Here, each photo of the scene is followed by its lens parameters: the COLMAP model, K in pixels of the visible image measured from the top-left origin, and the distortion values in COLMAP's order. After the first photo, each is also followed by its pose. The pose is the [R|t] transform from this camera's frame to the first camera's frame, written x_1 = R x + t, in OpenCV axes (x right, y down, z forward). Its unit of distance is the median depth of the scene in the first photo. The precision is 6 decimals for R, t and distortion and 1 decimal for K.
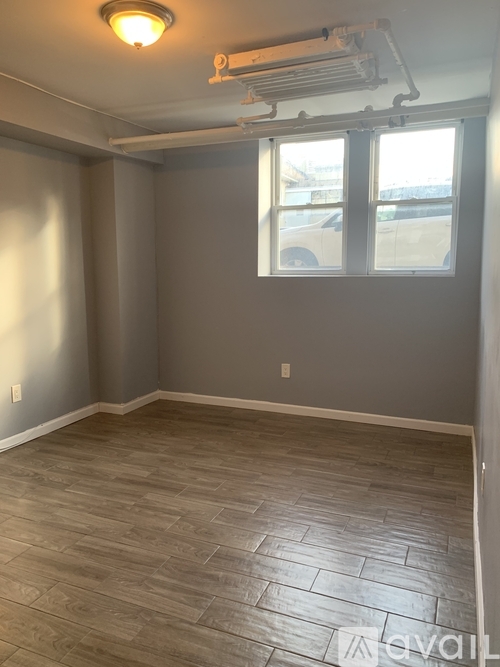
lens RADIAL K [[511.1, 0, 252.0], [0, 511.1, 336.9], [0, 0, 1]] dist [0.001495, 0.001347]
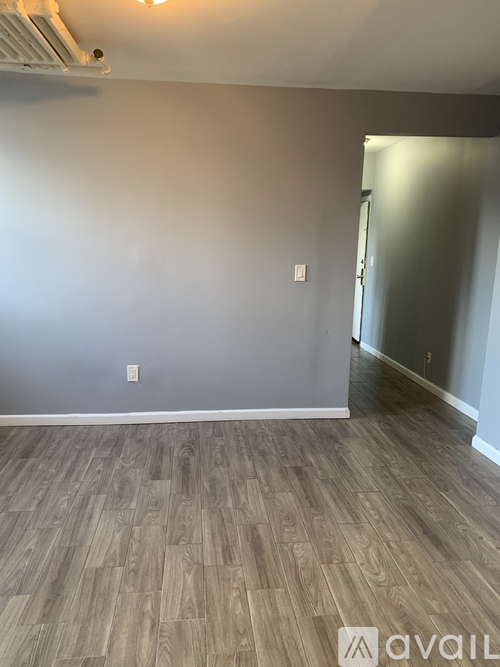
lens RADIAL K [[511.1, 0, 251.0], [0, 511.1, 333.8], [0, 0, 1]] dist [0.001495, 0.001347]
pose [[-0.486765, -0.167223, 0.857378, -0.871429], [0.112795, 0.961257, 0.251521, -0.173203], [-0.866220, 0.219139, -0.449044, 1.026500]]
